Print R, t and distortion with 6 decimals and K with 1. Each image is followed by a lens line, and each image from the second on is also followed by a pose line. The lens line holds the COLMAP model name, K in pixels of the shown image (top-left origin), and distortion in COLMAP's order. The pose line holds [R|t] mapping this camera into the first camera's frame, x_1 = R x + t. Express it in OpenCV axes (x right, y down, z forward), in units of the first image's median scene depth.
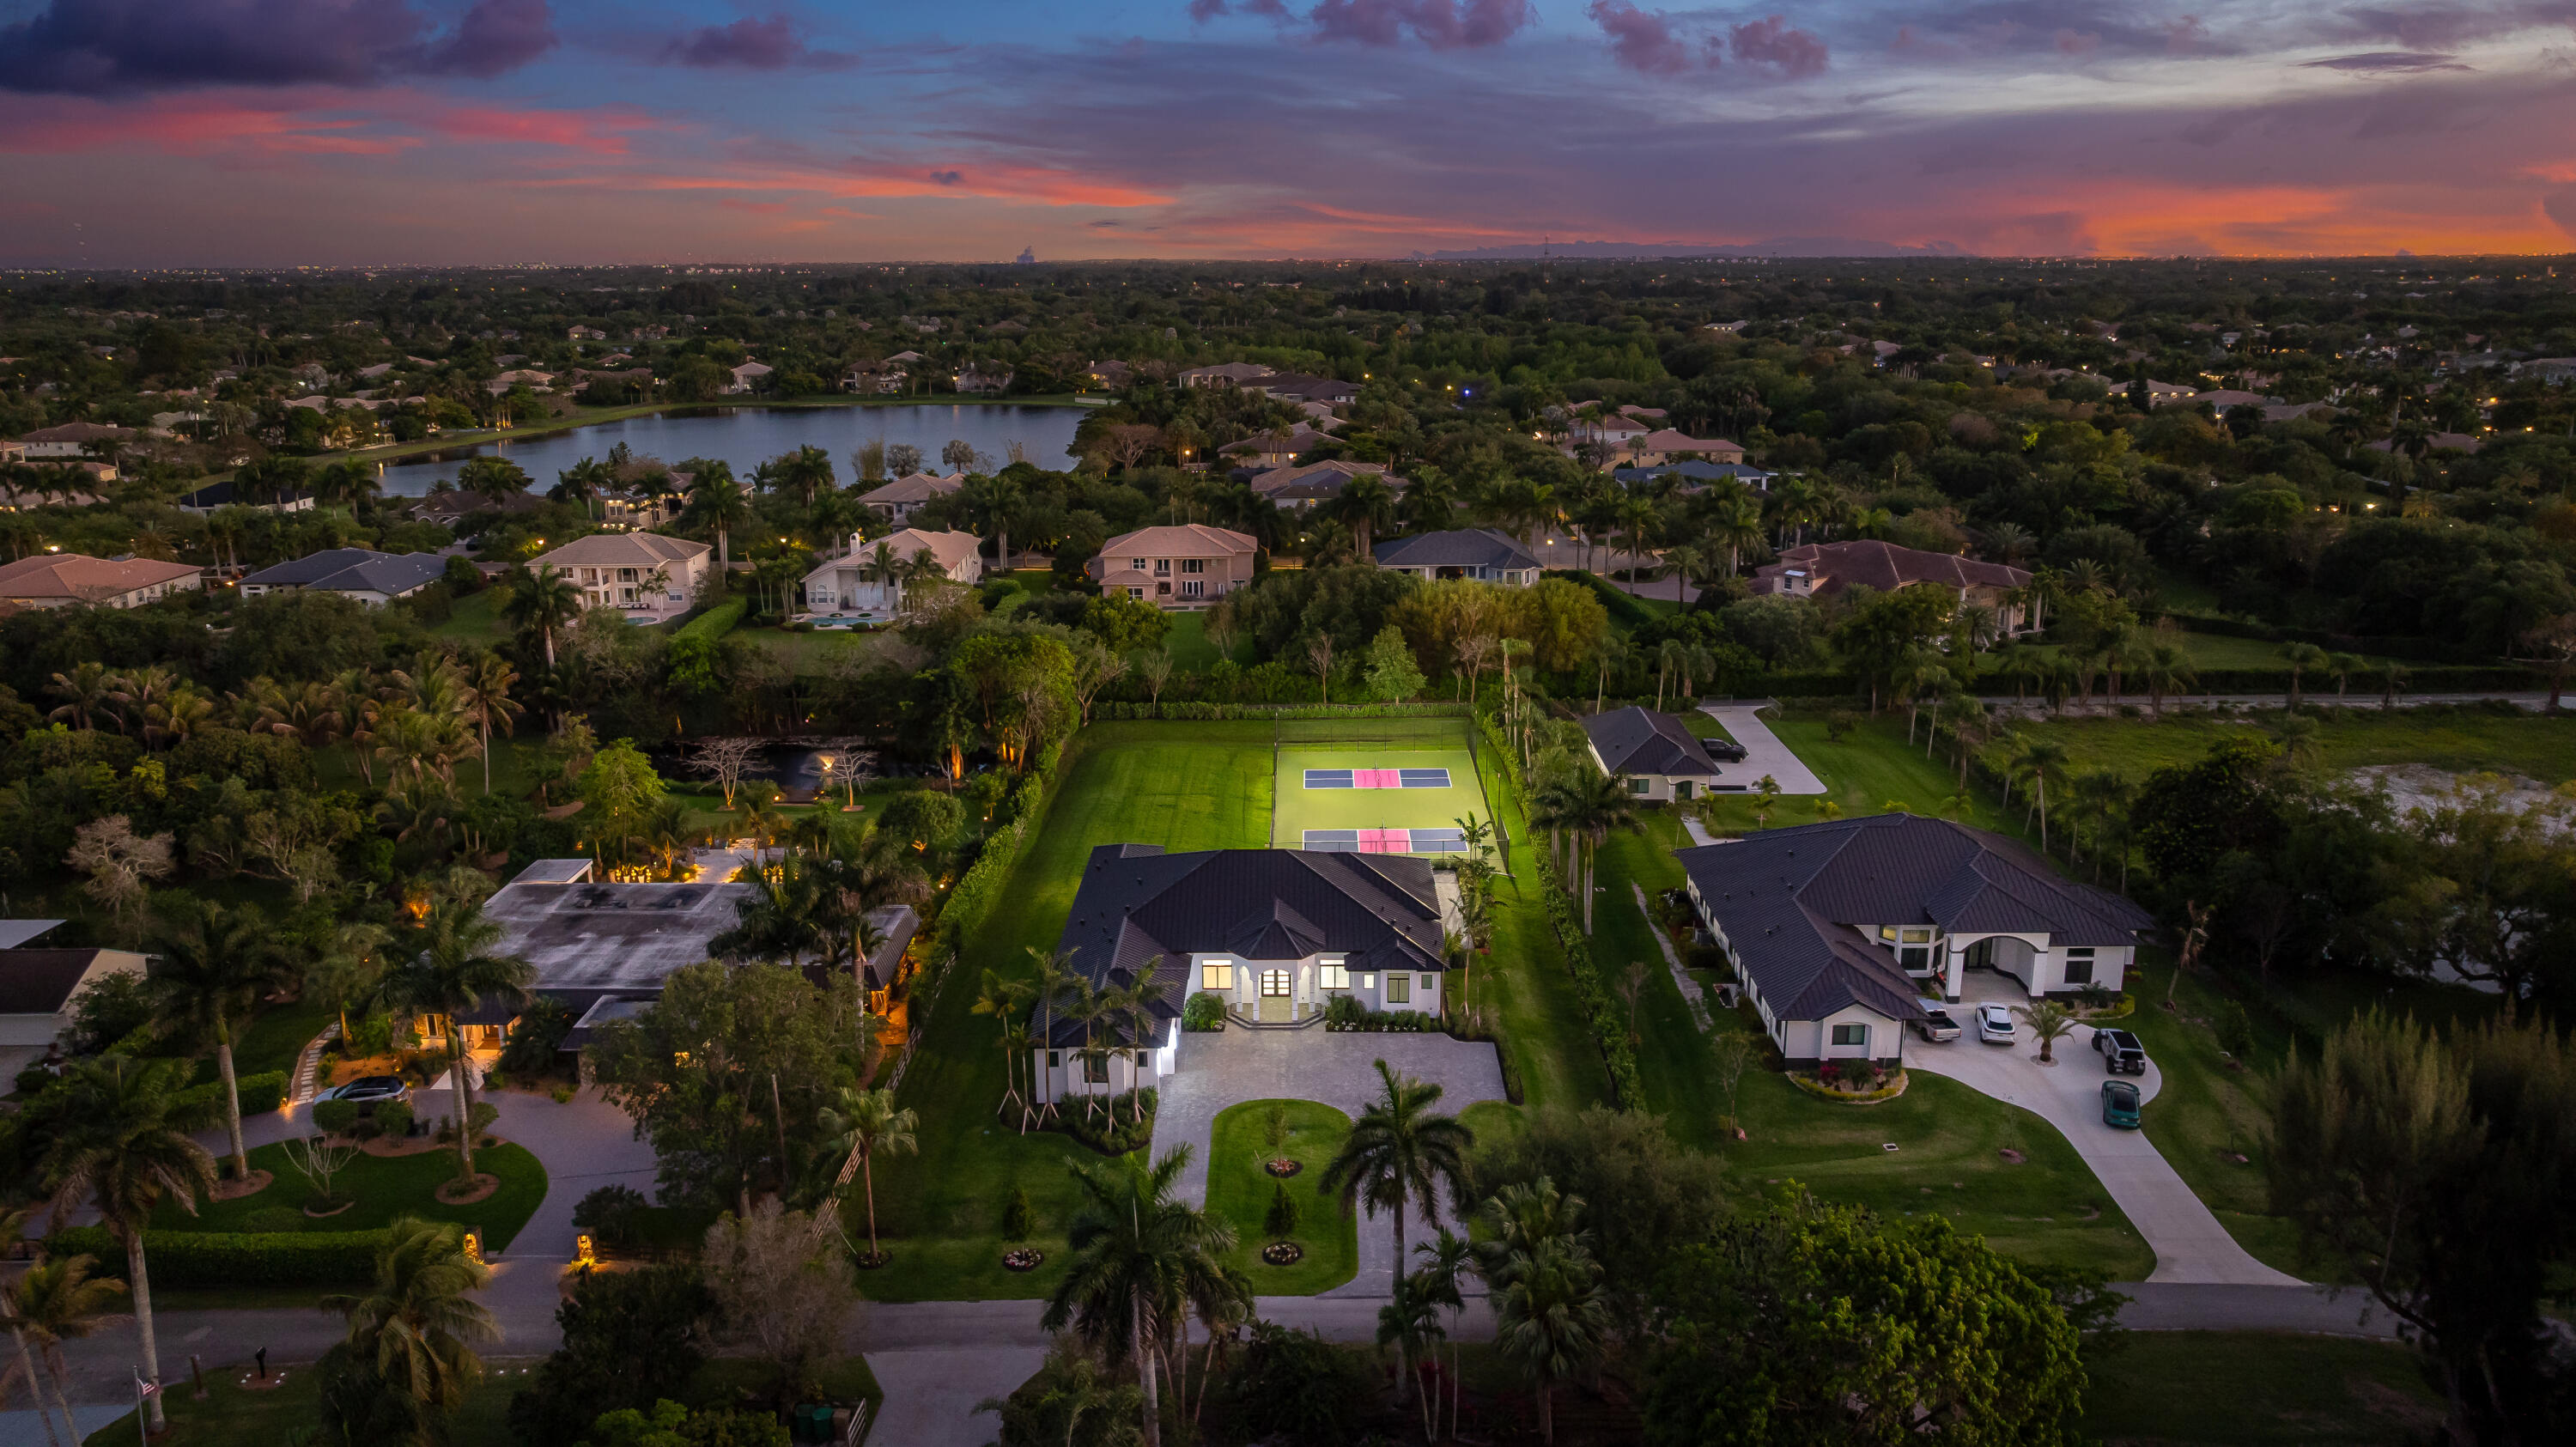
lens RADIAL K [[1813.1, 0, 1288.0], [0, 1813.1, 723.5], [0, 0, 1]] dist [-0.018724, -0.000520]
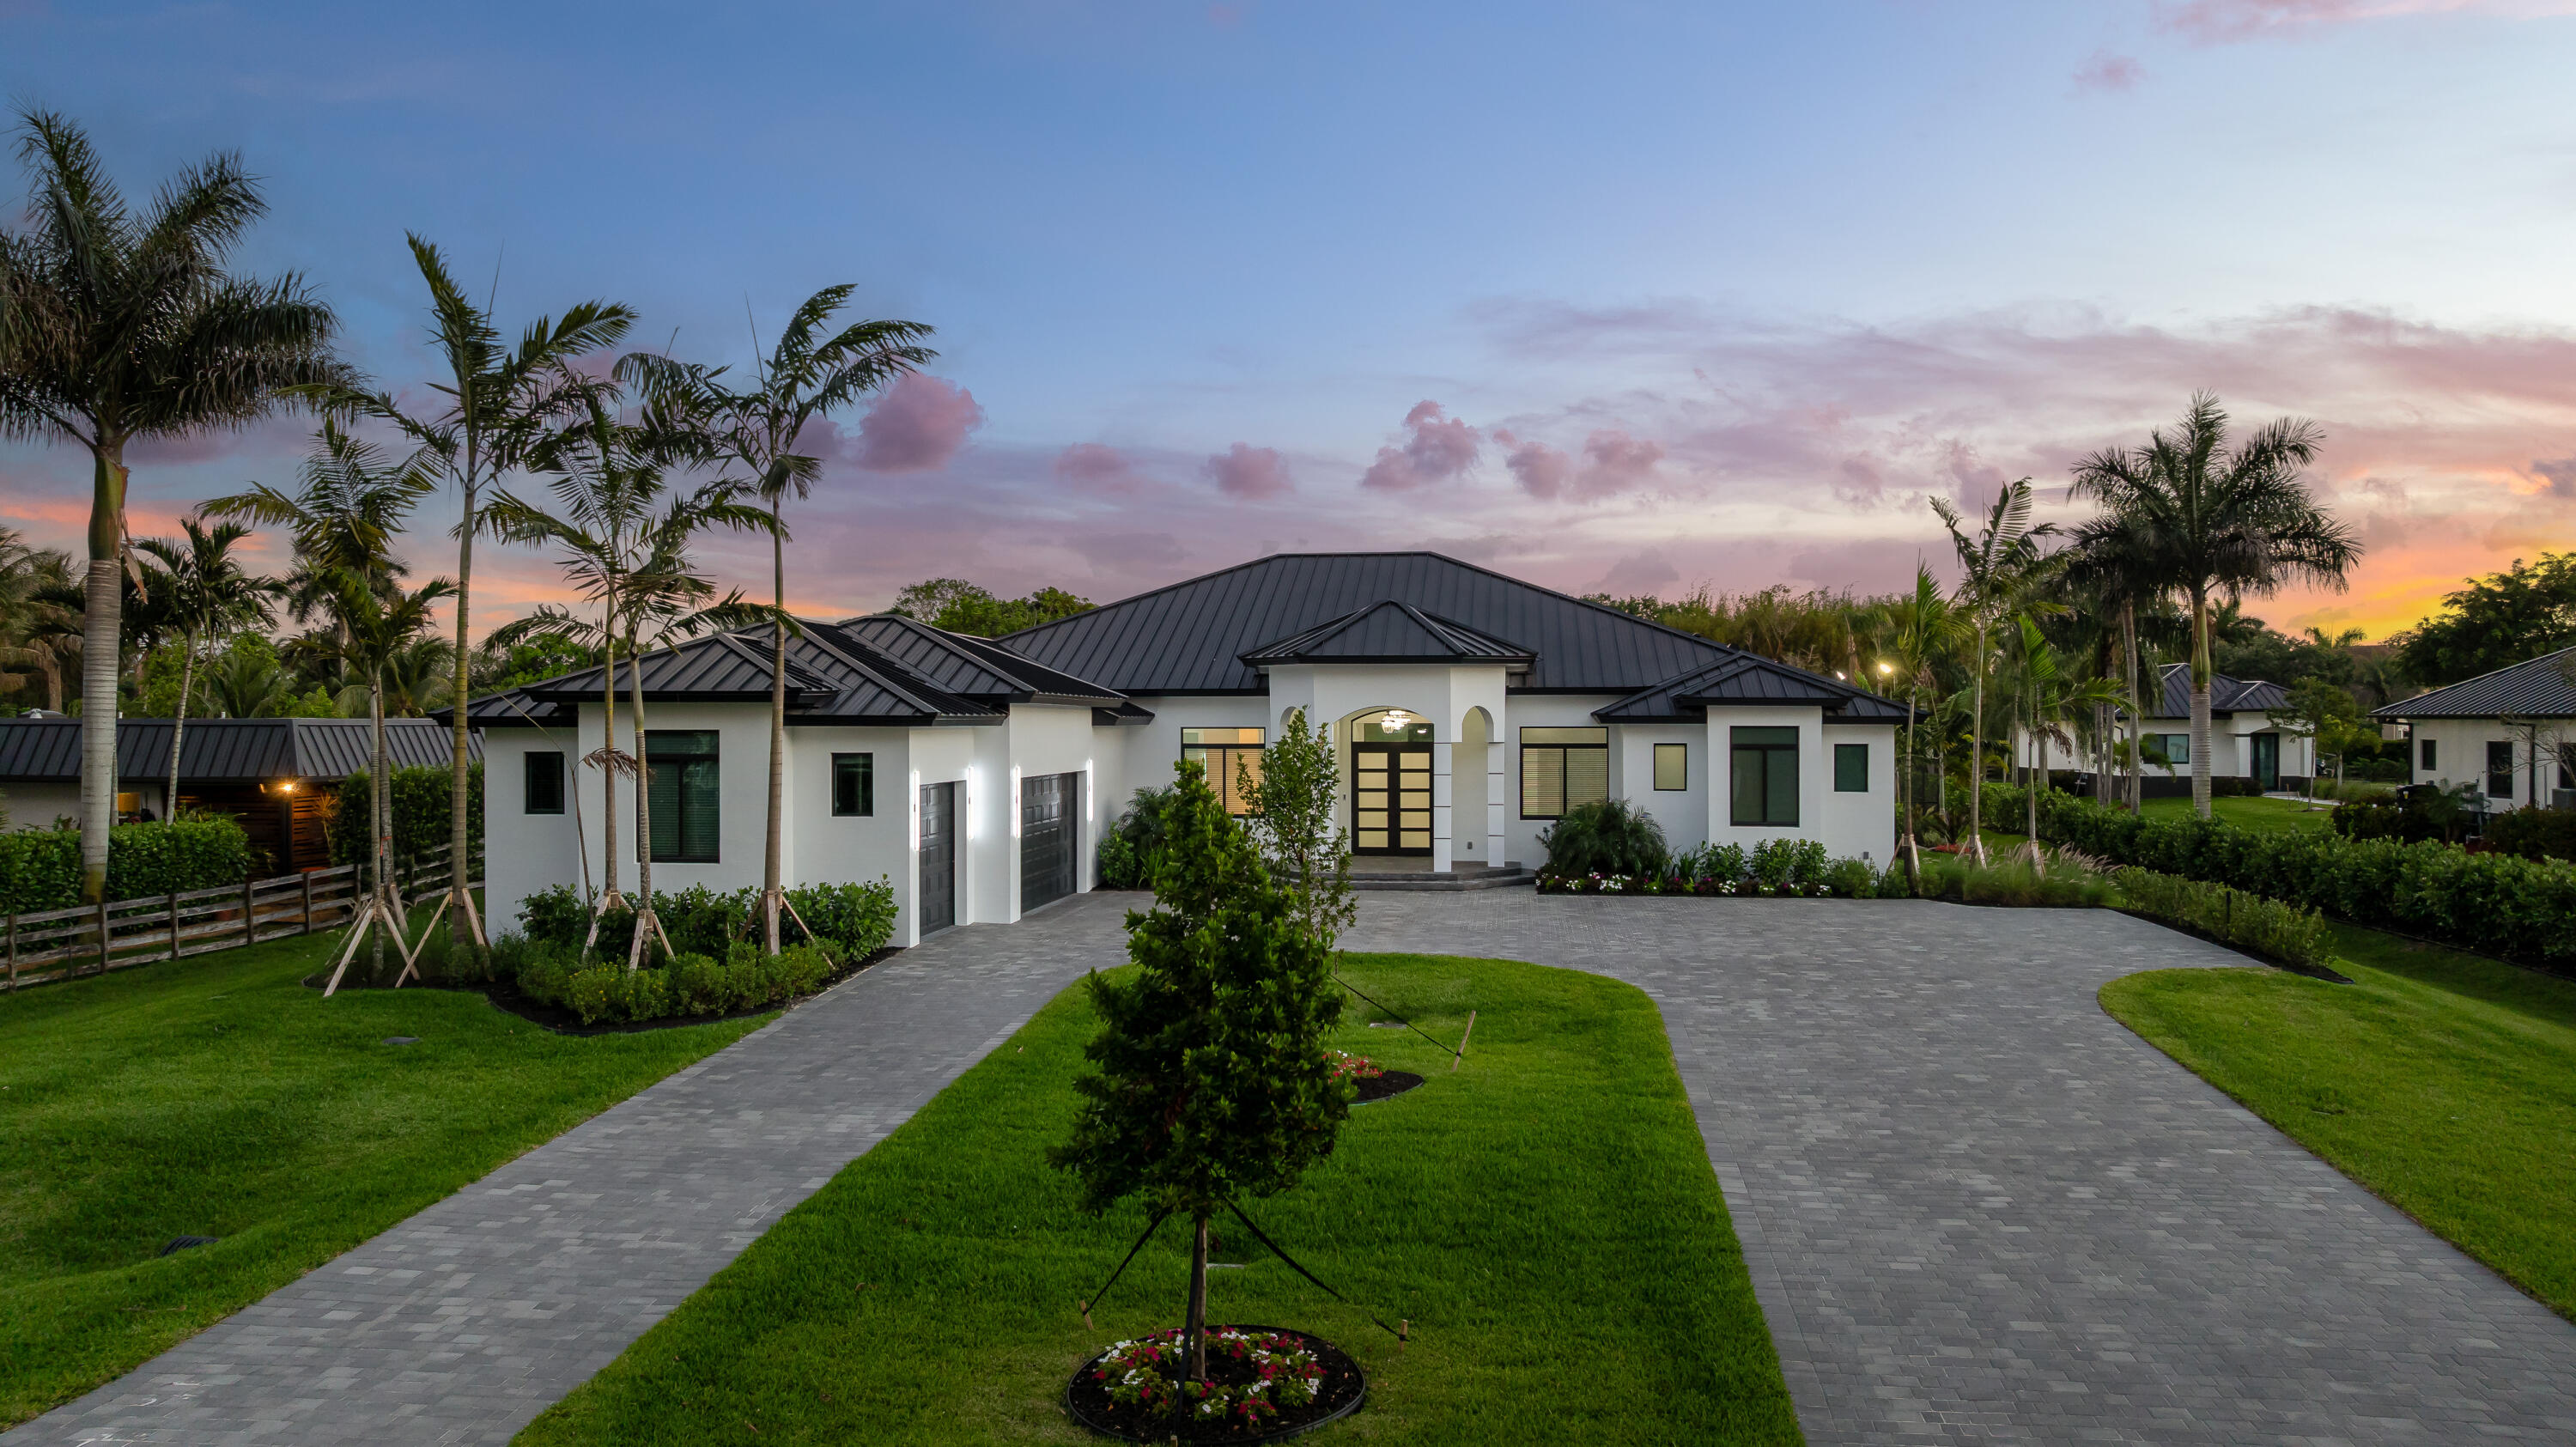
lens RADIAL K [[1813.1, 0, 1288.0], [0, 1813.1, 723.5], [0, 0, 1]] dist [-0.018724, -0.000520]
pose [[0.993329, -0.004502, -0.115228, 0.013678], [-0.025679, 0.965511, -0.259092, 0.222194], [0.112420, 0.260322, 0.958955, 0.676750]]
